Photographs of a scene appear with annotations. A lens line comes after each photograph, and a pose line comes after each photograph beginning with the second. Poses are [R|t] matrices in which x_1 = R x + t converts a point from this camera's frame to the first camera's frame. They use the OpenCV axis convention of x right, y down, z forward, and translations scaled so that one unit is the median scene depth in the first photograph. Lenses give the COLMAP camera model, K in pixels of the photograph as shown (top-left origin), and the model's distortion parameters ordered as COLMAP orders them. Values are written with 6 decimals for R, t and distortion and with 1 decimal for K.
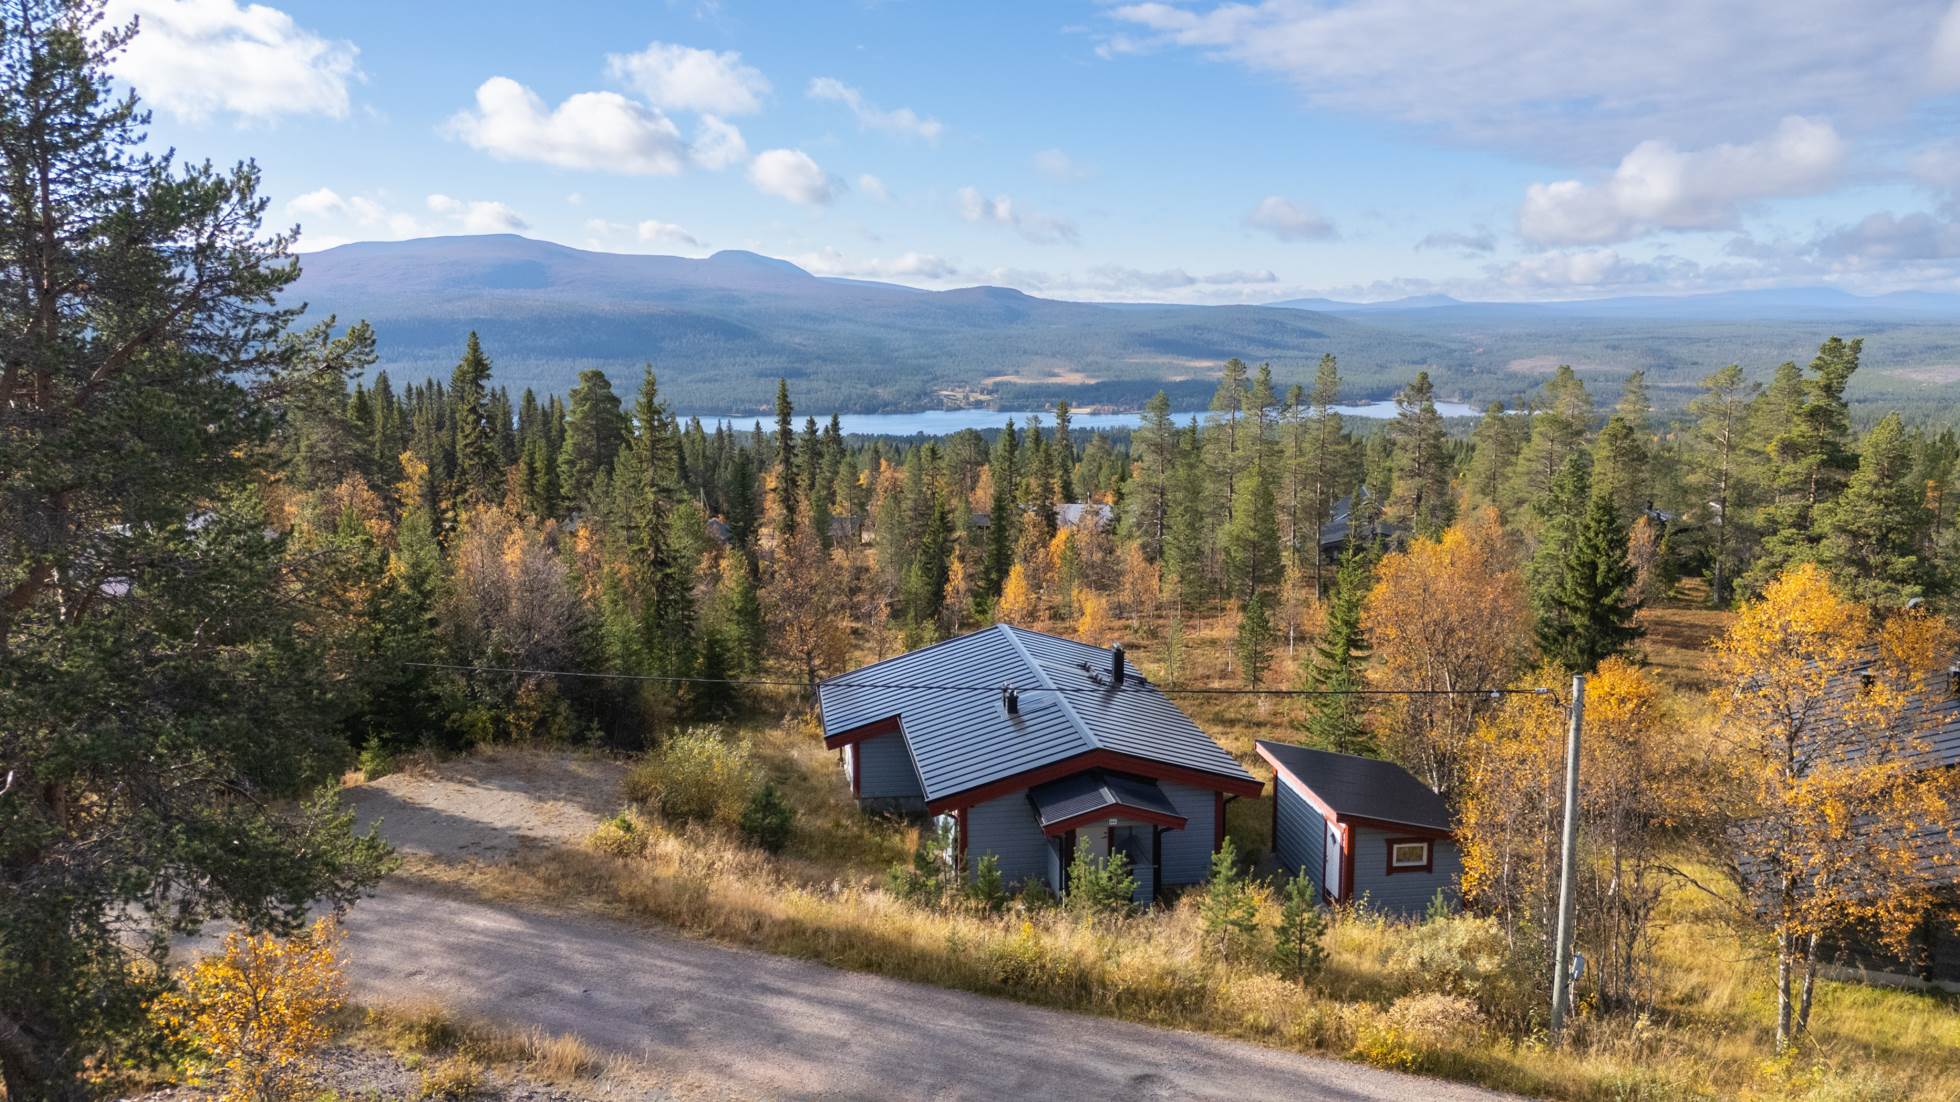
lens RADIAL K [[1432.5, 0, 985.3], [0, 1432.5, 545.4], [0, 0, 1]] dist [0.083845, -0.084404]
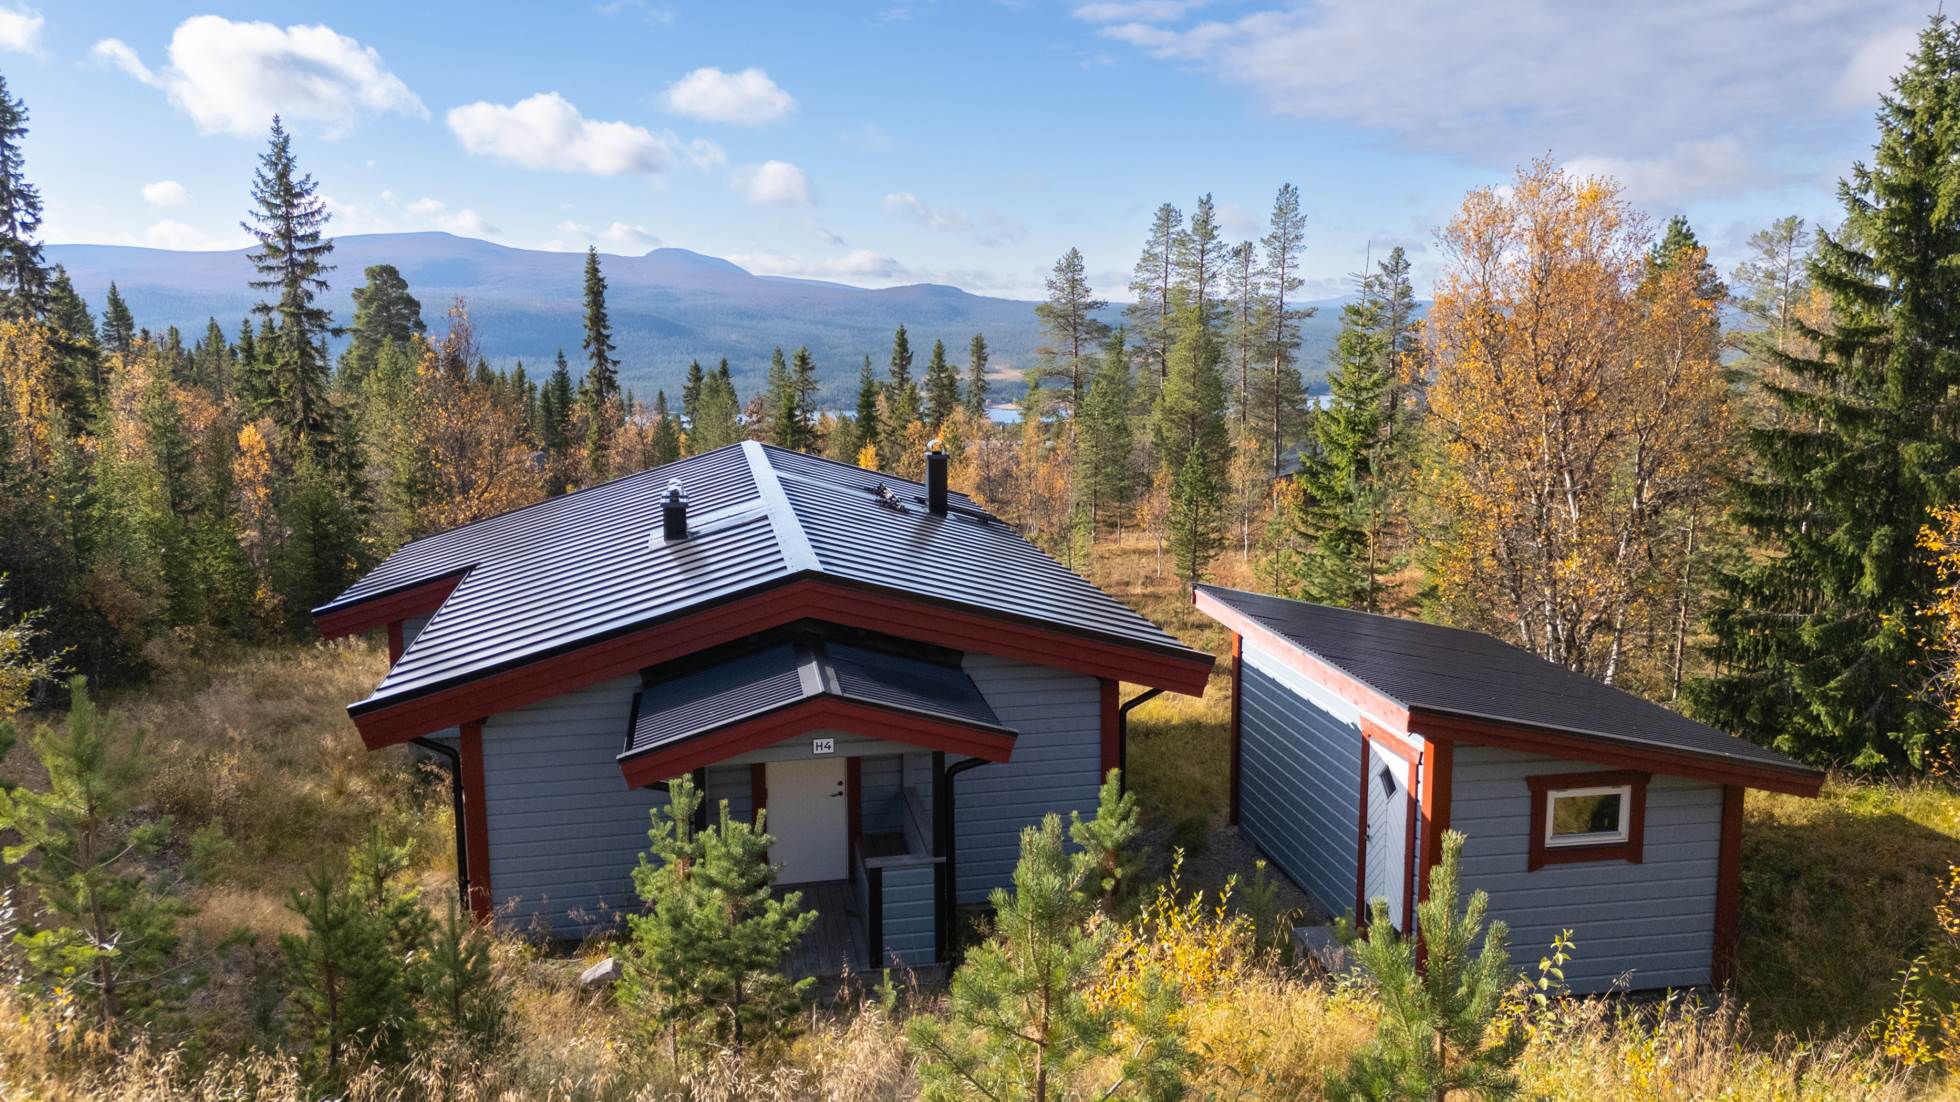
lens RADIAL K [[1433.1, 0, 980.0], [0, 1433.1, 551.0], [0, 0, 1]] dist [0.078461, -0.079156]
pose [[0.999309, -0.010650, 0.035605, 0.085369], [0.010511, 0.999936, 0.004105, 0.101464], [-0.035646, -0.003728, 0.999358, 0.449044]]
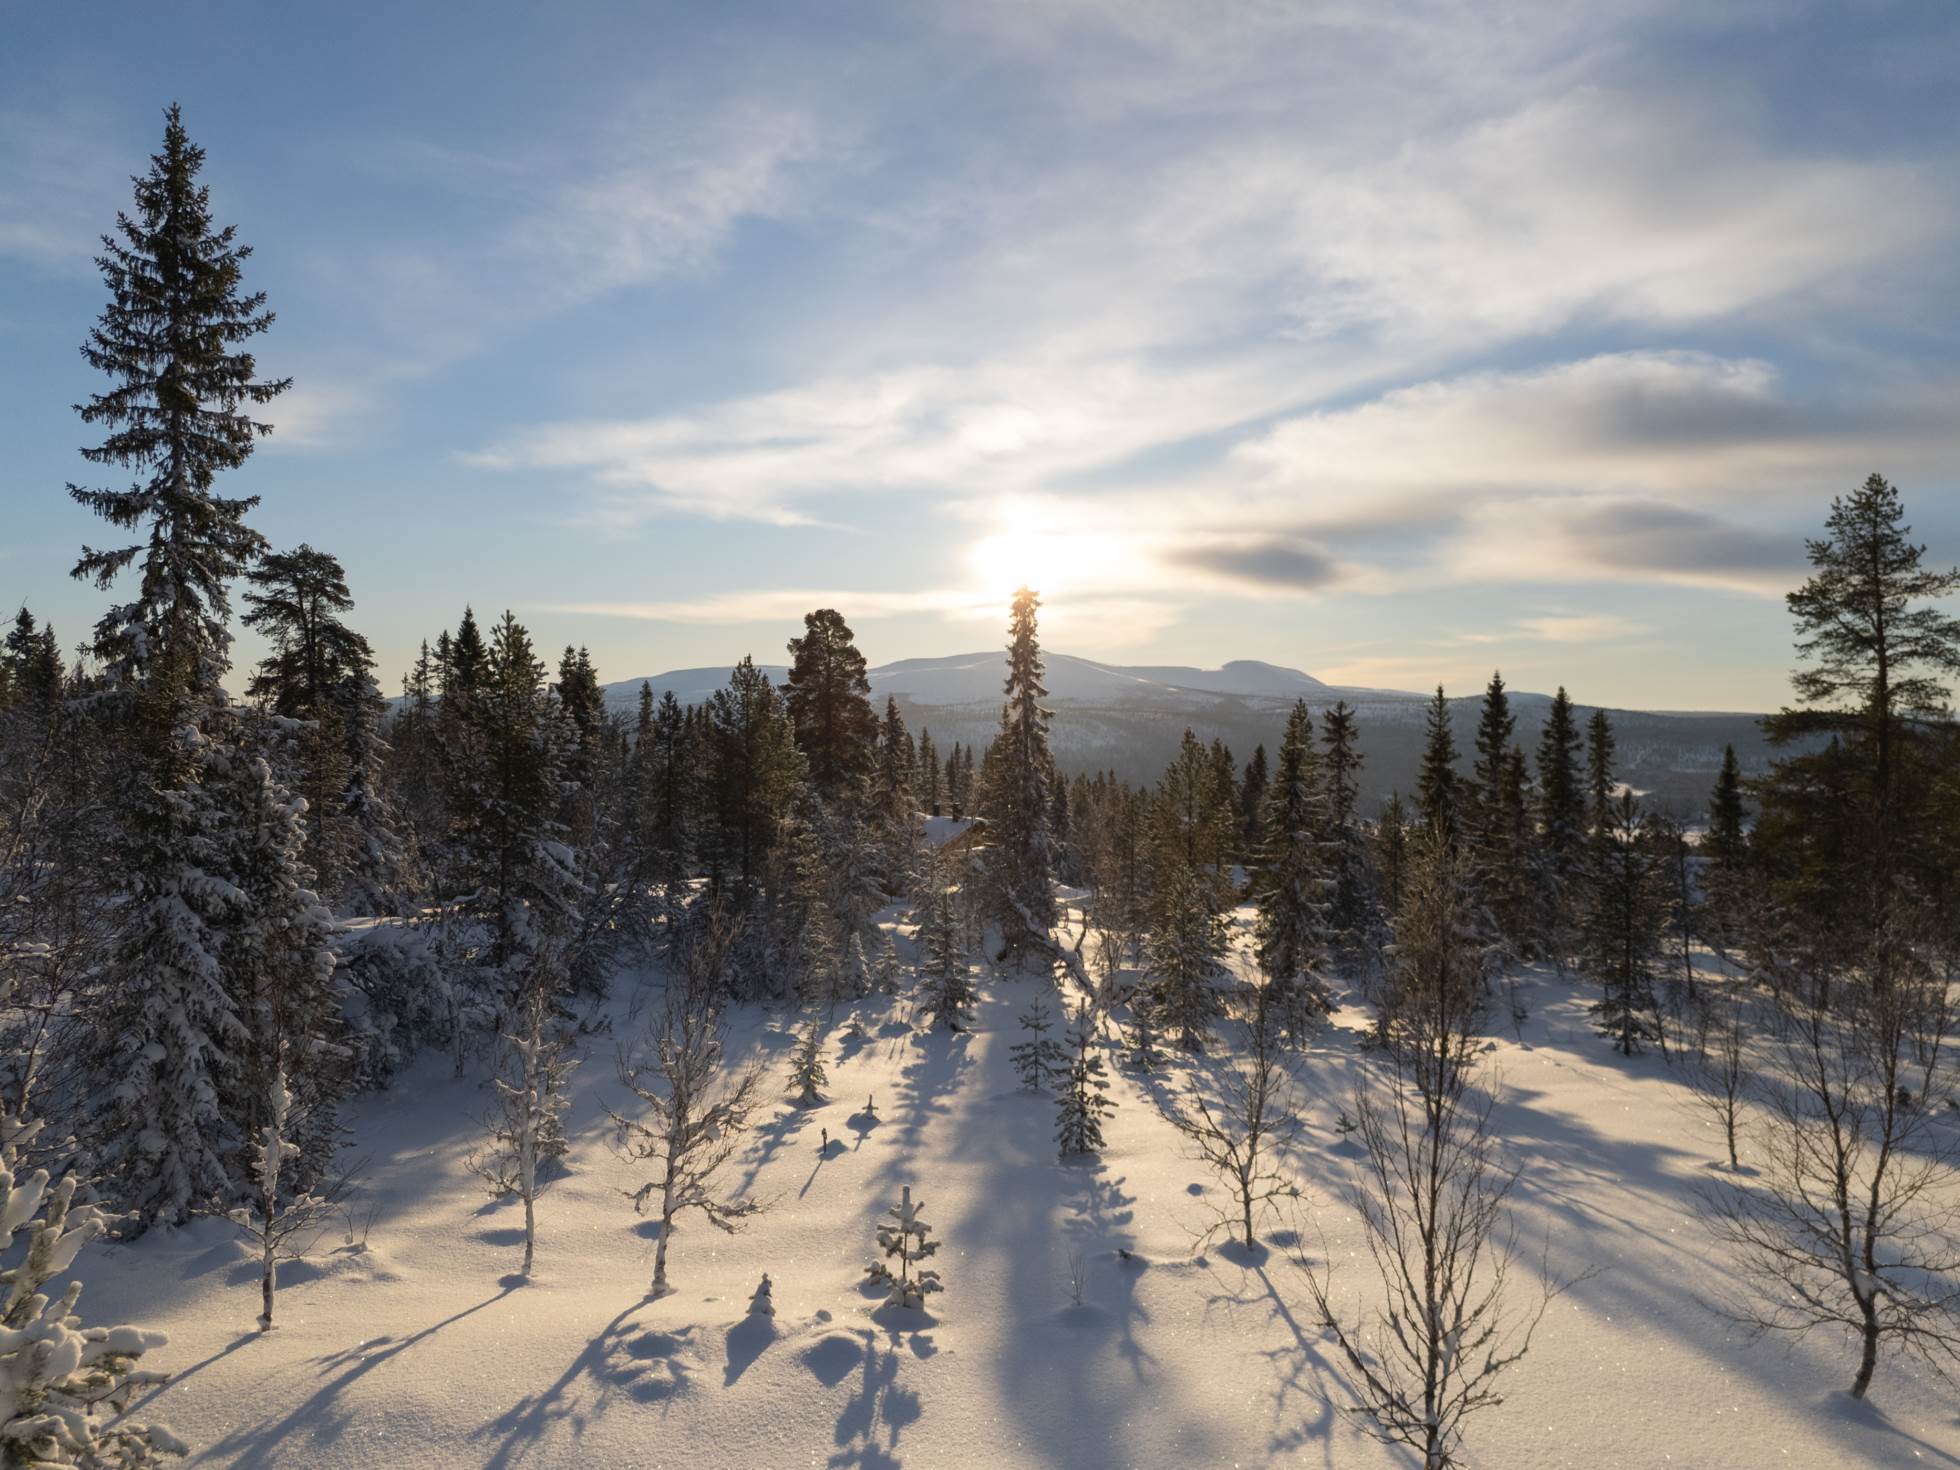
lens RADIAL K [[1435.0, 0, 980.0], [0, 1435.0, 735.0], [0, 0, 1]] dist [0.088771, -0.097096]
pose [[0.939975, 0.004279, -0.341216, 0.058980], [-0.055351, 0.988592, -0.140081, 0.062454], [0.336724, 0.150560, 0.929488, 1.082743]]
